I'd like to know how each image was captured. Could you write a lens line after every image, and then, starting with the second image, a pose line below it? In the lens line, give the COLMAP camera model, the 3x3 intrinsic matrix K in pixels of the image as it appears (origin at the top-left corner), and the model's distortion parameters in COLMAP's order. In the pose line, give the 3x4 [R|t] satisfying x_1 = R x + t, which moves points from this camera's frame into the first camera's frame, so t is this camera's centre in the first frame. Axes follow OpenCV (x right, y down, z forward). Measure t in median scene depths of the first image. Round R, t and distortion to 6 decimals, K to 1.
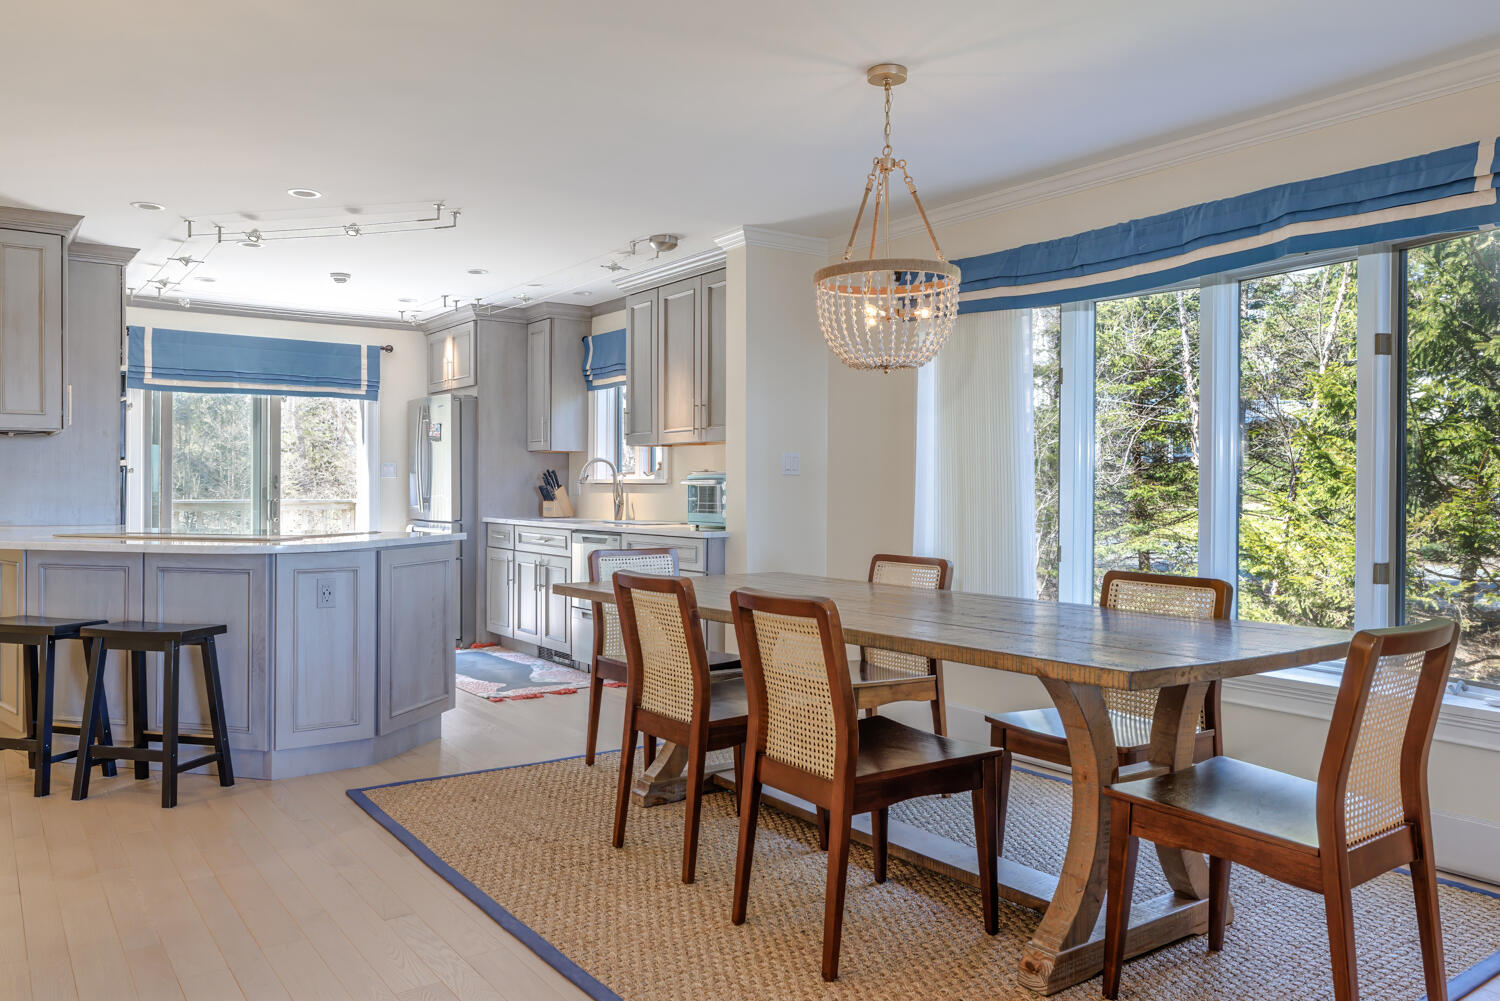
lens RADIAL K [[1087.7, 0, 750.0], [0, 1087.7, 500.5], [0, 0, 1]] dist [-0.003429, 0.001078]
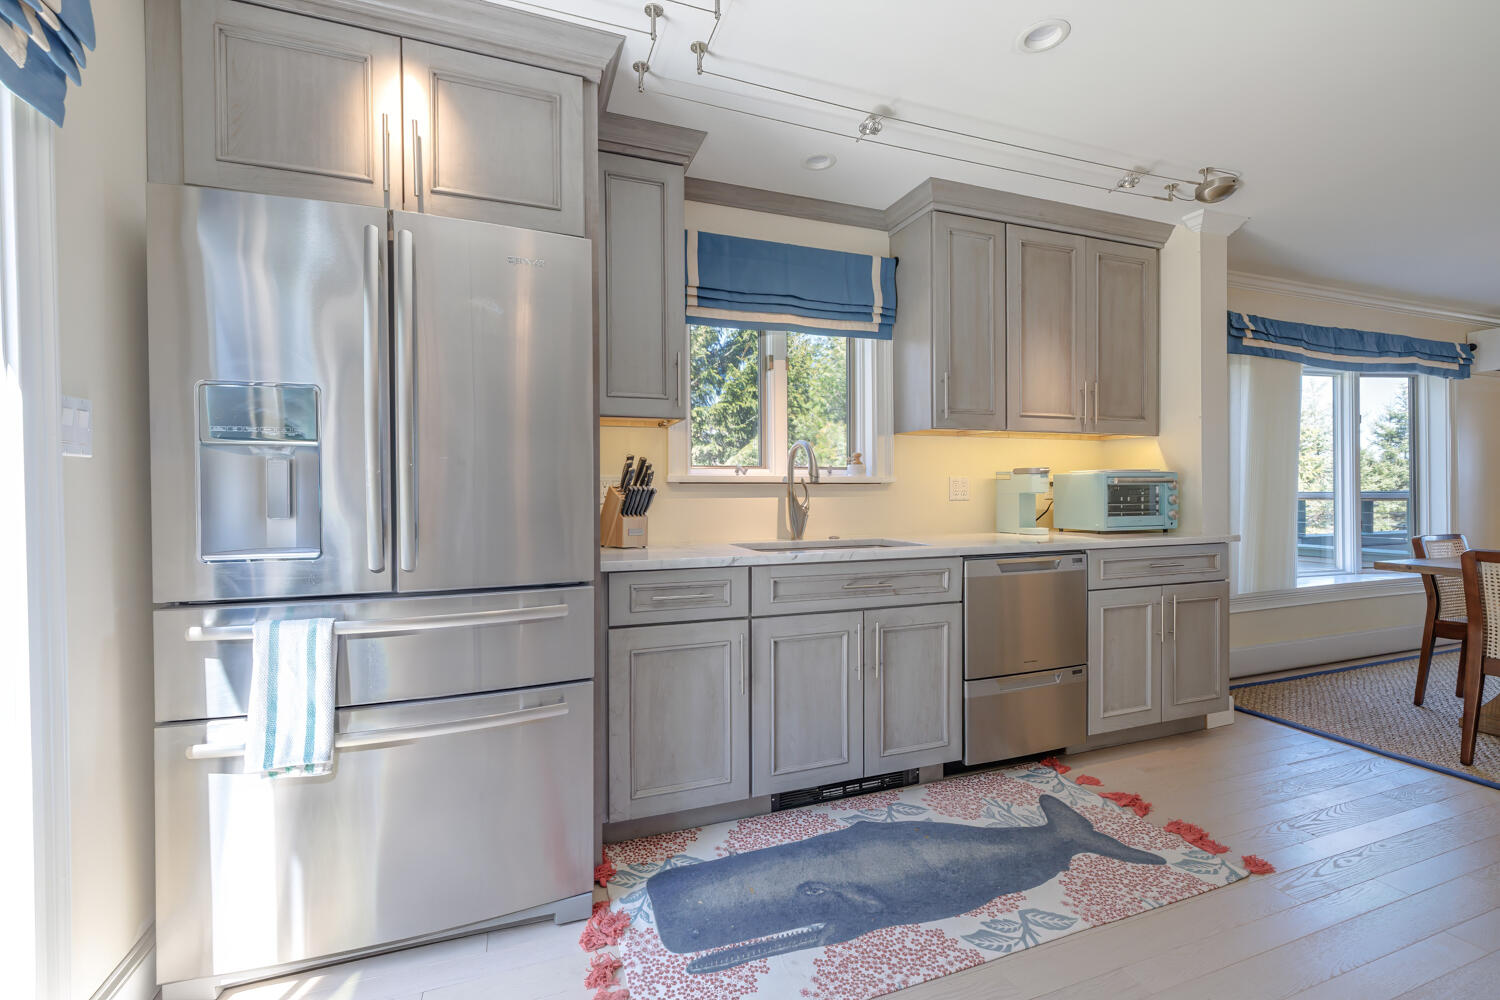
lens RADIAL K [[636.5, 0, 747.9], [0, 636.5, 495.6], [0, 0, 1]] dist [0.001383, 0.000028]
pose [[0.268463, -0.013865, 0.963190, -0.472863], [0.017459, 0.999802, 0.009526, -0.011460], [-0.963132, 0.014259, 0.268652, 0.889767]]
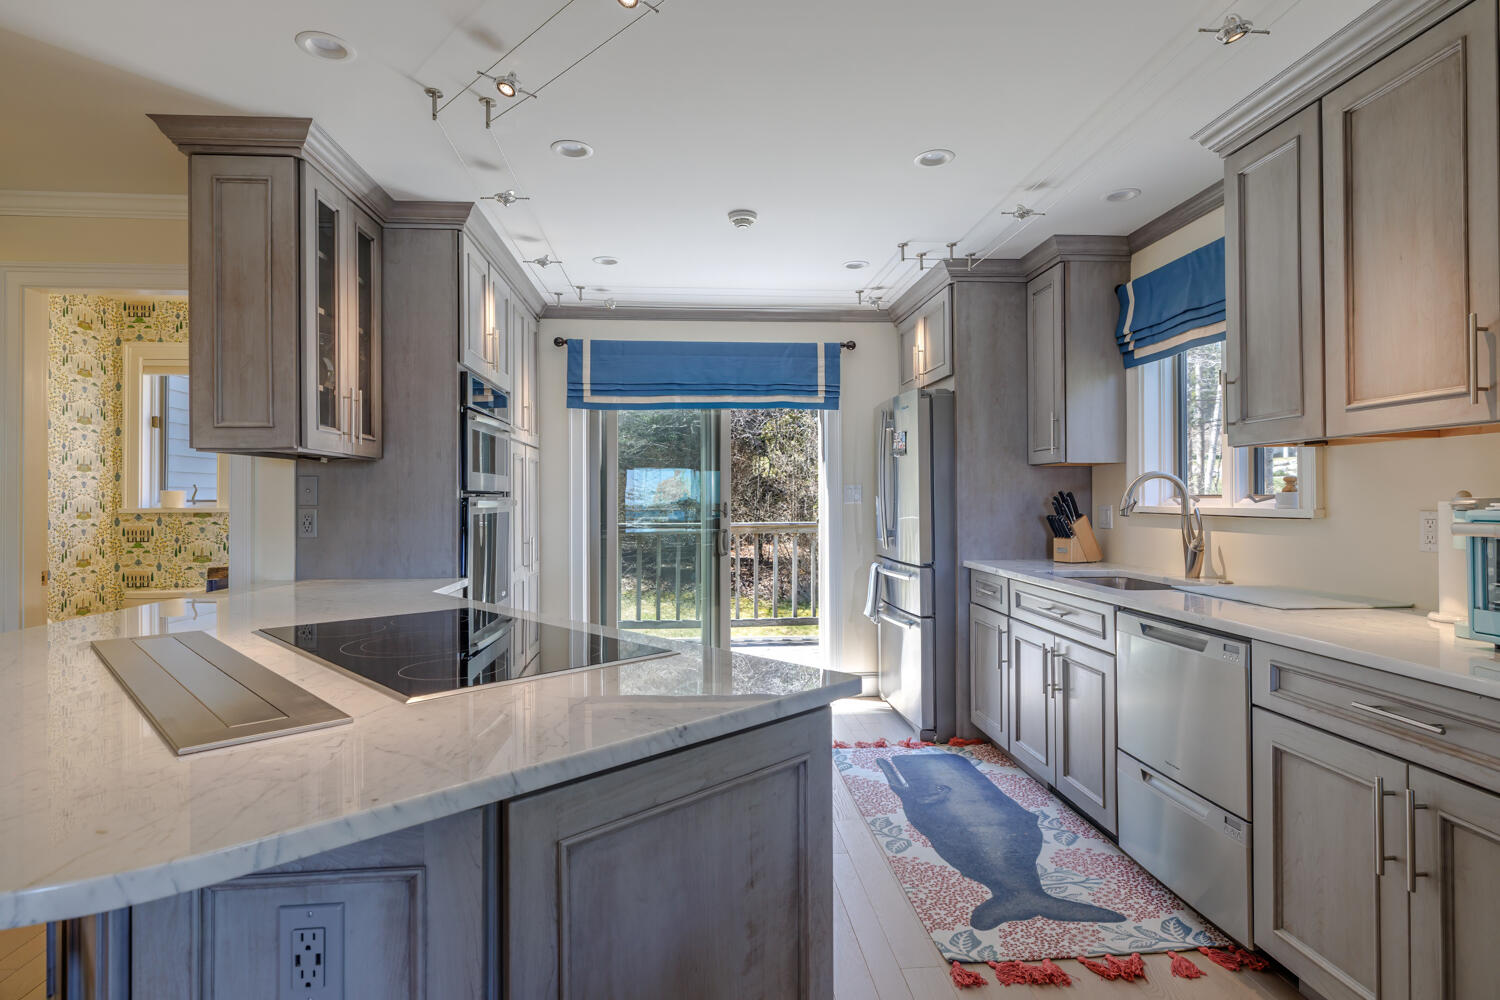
lens RADIAL K [[781.3, 0, 746.5], [0, 781.3, 492.0], [0, 0, 1]] dist [-0.001338, 0.000035]
pose [[0.853181, -0.012774, -0.521459, -0.102293], [0.002861, 0.999800, -0.019812, -0.019414], [0.521607, 0.015412, 0.853047, 0.499208]]
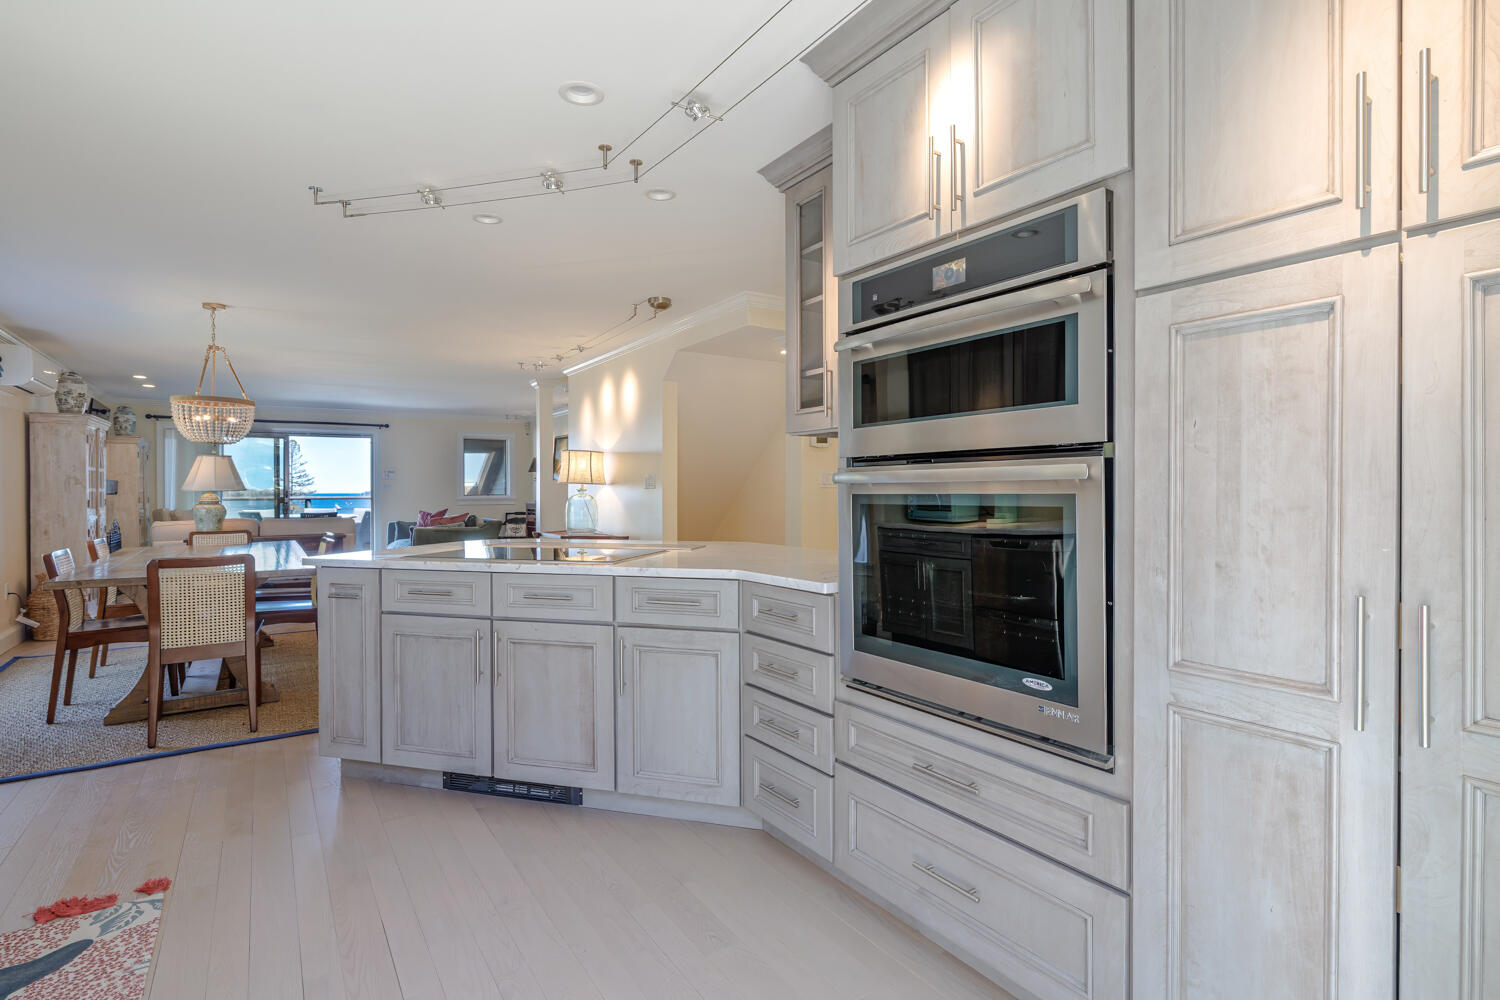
lens RADIAL K [[726.0, 0, 752.8], [0, 726.0, 493.1], [0, 0, 1]] dist [-0.002290, -0.000288]
pose [[-0.999597, -0.001172, 0.028346, -0.423631], [-0.000763, 0.999896, 0.014432, -0.020063], [-0.028360, 0.014405, -0.999494, 1.044189]]
